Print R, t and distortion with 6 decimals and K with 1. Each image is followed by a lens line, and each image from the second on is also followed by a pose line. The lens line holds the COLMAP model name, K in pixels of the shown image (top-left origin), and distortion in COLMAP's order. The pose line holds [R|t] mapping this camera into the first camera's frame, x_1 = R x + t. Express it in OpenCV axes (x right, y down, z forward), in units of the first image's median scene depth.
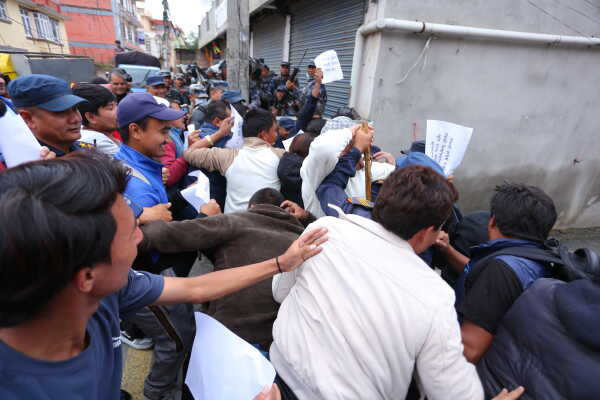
lens RADIAL K [[291.1, 0, 301.4], [0, 291.1, 190.1], [0, 0, 1]] dist [-0.056302, 0.021220]
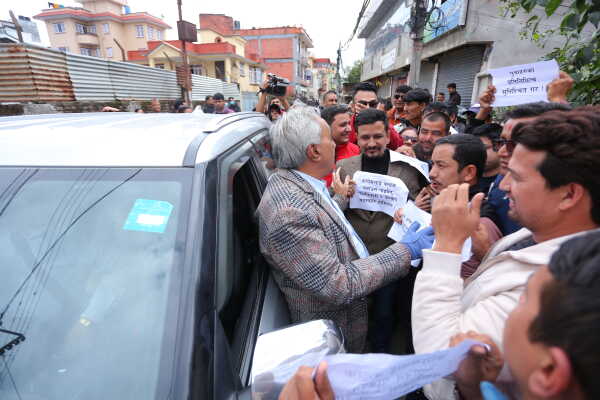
lens RADIAL K [[291.1, 0, 301.4], [0, 291.1, 190.1], [0, 0, 1]] dist [-0.056302, 0.021220]
pose [[0.893882, 0.068386, -0.443056, 0.018332], [-0.103156, 0.993153, -0.054826, 0.146132], [0.436273, 0.094712, 0.894816, -0.392306]]
